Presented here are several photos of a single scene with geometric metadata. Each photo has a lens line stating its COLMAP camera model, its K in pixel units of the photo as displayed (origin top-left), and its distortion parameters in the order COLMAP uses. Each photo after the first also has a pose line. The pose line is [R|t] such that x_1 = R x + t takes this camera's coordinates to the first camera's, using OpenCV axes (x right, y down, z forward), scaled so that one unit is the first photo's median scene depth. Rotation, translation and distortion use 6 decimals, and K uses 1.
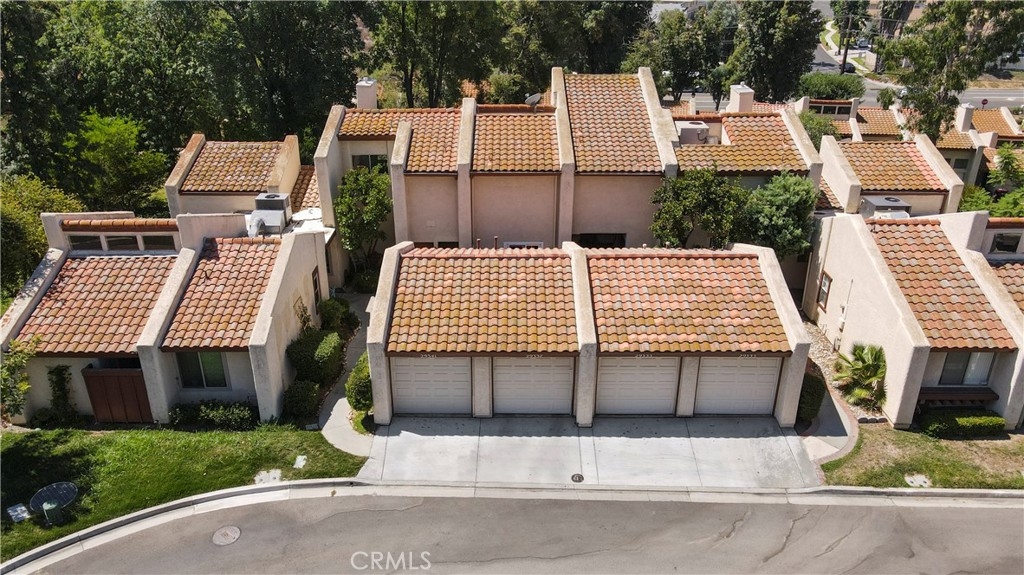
lens RADIAL K [[750.5, 0, 511.1], [0, 750.5, 290.5], [0, 0, 1]] dist [0.008829, 0.008011]
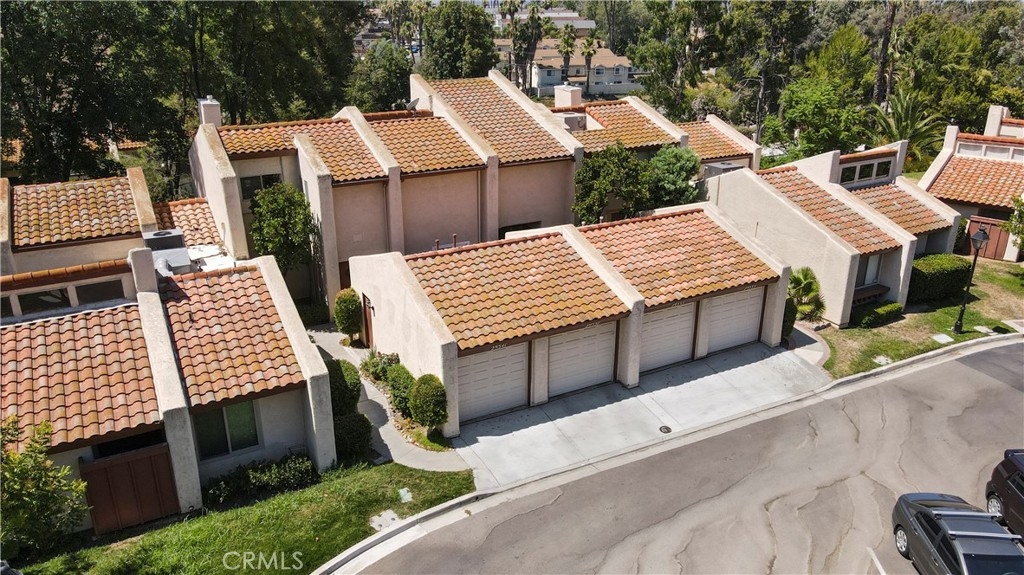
lens RADIAL K [[750.5, 0, 510.6], [0, 750.5, 284.7], [0, 0, 1]] dist [0.008829, 0.008011]
pose [[0.876878, -0.171495, 0.449082, -0.485284], [0.205170, 0.978354, -0.027001, 0.039005], [-0.434731, 0.115815, 0.893082, 0.147555]]
